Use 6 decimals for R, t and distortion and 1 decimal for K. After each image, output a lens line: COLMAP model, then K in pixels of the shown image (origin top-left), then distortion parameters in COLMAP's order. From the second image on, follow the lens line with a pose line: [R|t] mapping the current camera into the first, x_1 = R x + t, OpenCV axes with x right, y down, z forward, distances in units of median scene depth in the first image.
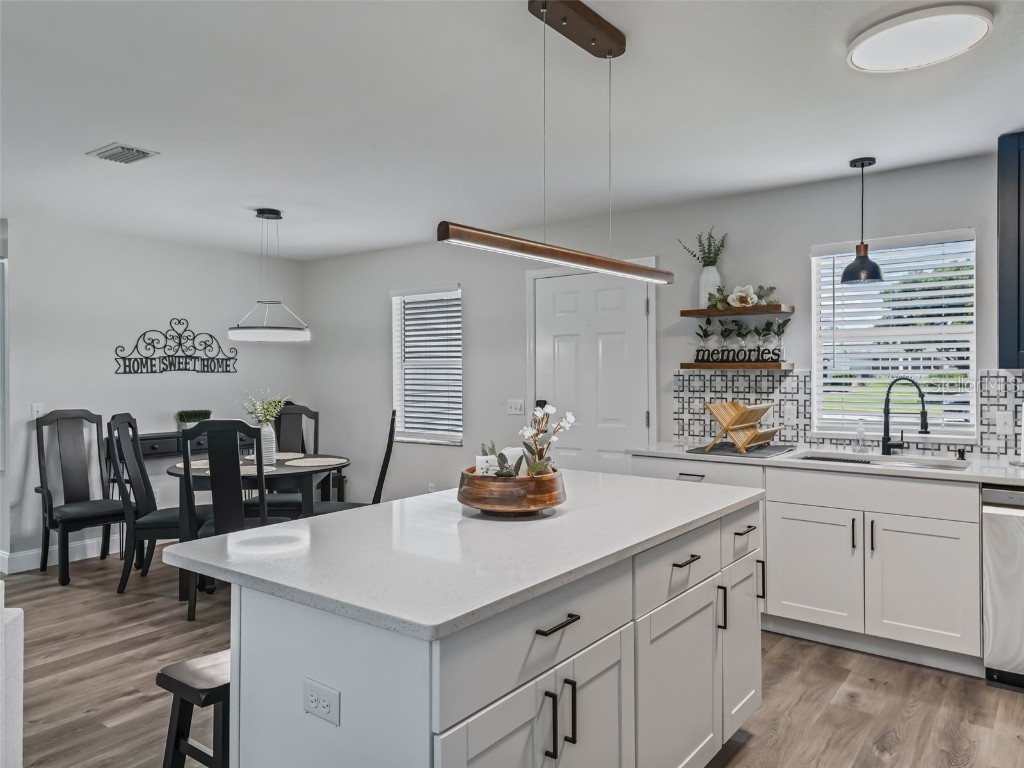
lens RADIAL K [[722.9, 0, 511.7], [0, 722.9, 376.2], [0, 0, 1]] dist [0.058332, -0.029243]
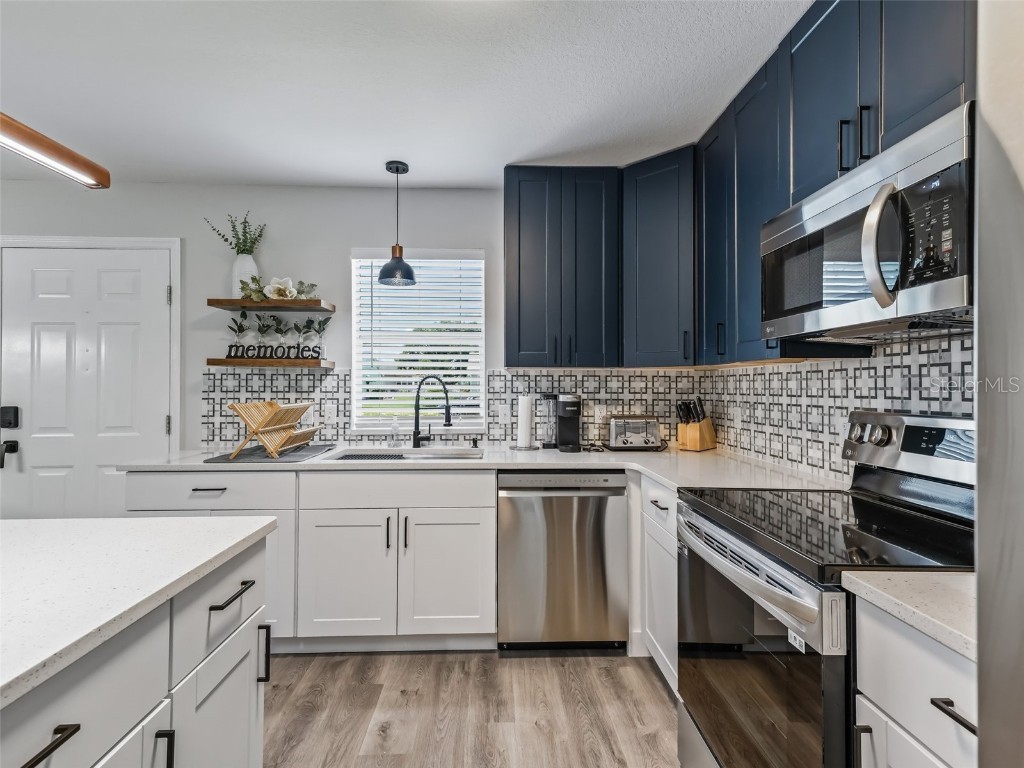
lens RADIAL K [[504.2, 0, 513.6], [0, 504.2, 379.1], [0, 0, 1]] dist [0.021432, -0.000102]
pose [[0.774021, 0.014115, 0.633003, 0.136736], [0.000208, 0.999746, -0.022547, 0.021348], [-0.633160, 0.017583, 0.773821, 0.303316]]
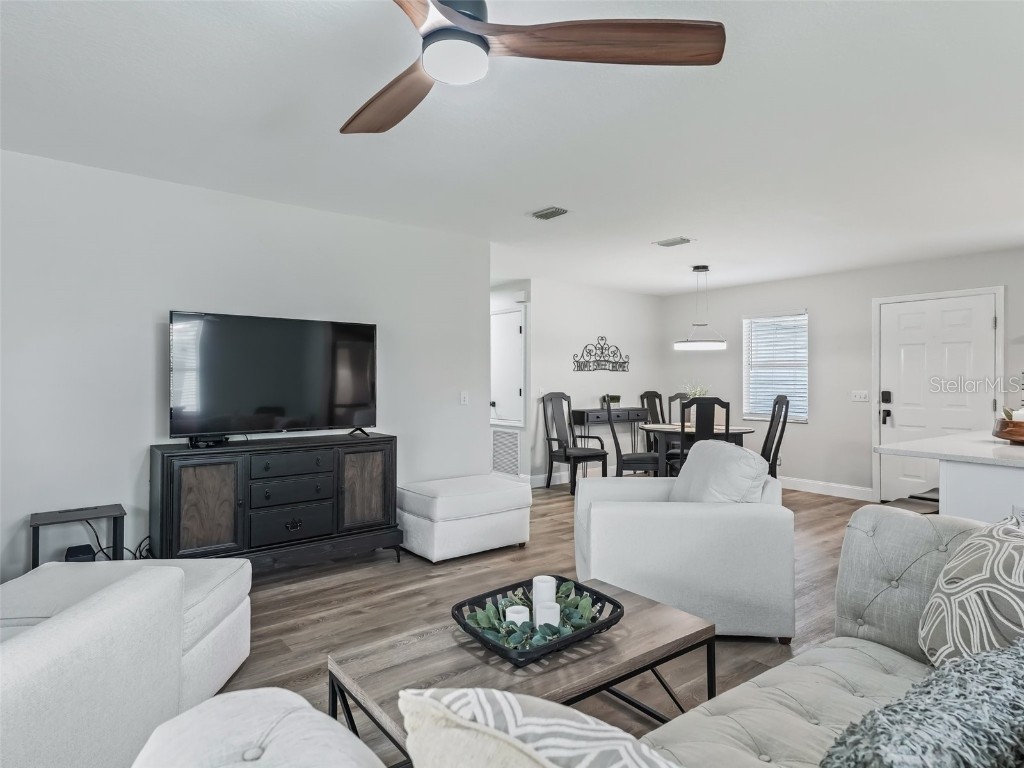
lens RADIAL K [[591.2, 0, 510.2], [0, 591.2, 382.8], [0, 0, 1]] dist [0.063809, -0.026521]
pose [[0.964951, 0.010233, -0.262230, -0.442277], [-0.009565, 0.999947, 0.003824, 0.024794], [0.262255, -0.001182, 0.964998, -0.392172]]
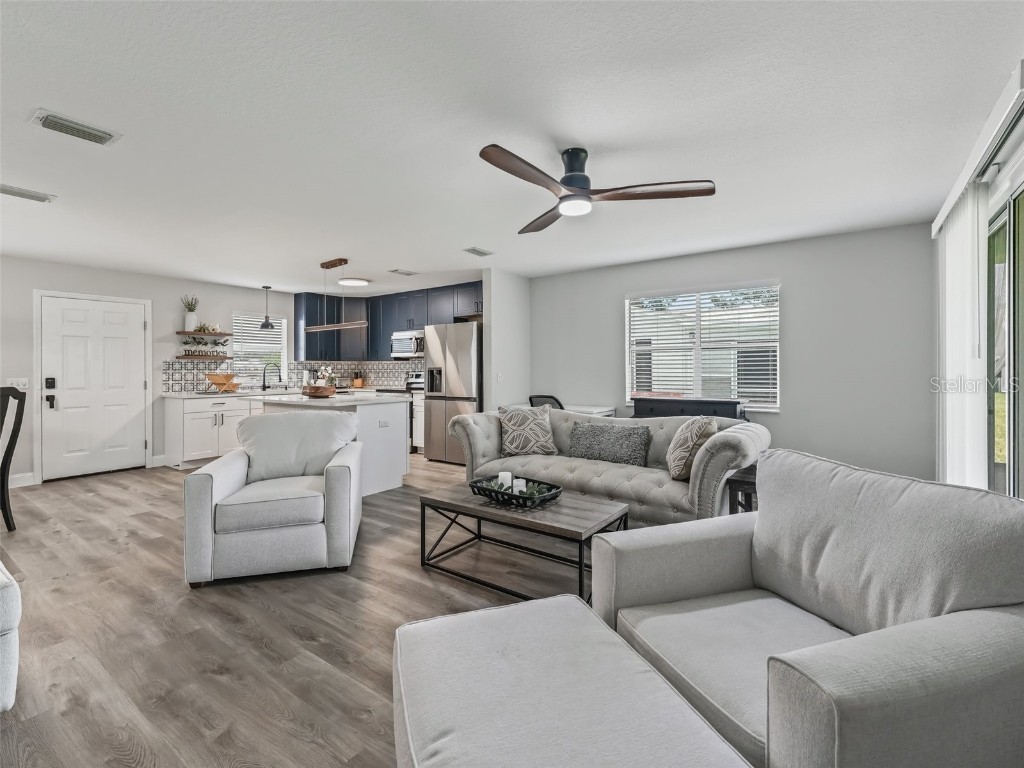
lens RADIAL K [[471.2, 0, 518.3], [0, 471.2, 367.6], [0, 0, 1]] dist [-0.001117, -0.000773]
pose [[-0.031989, 0.006939, 0.999464, -1.210105], [0.011954, 0.999907, -0.006560, 0.038070], [-0.999417, 0.011738, -0.032069, 0.074662]]
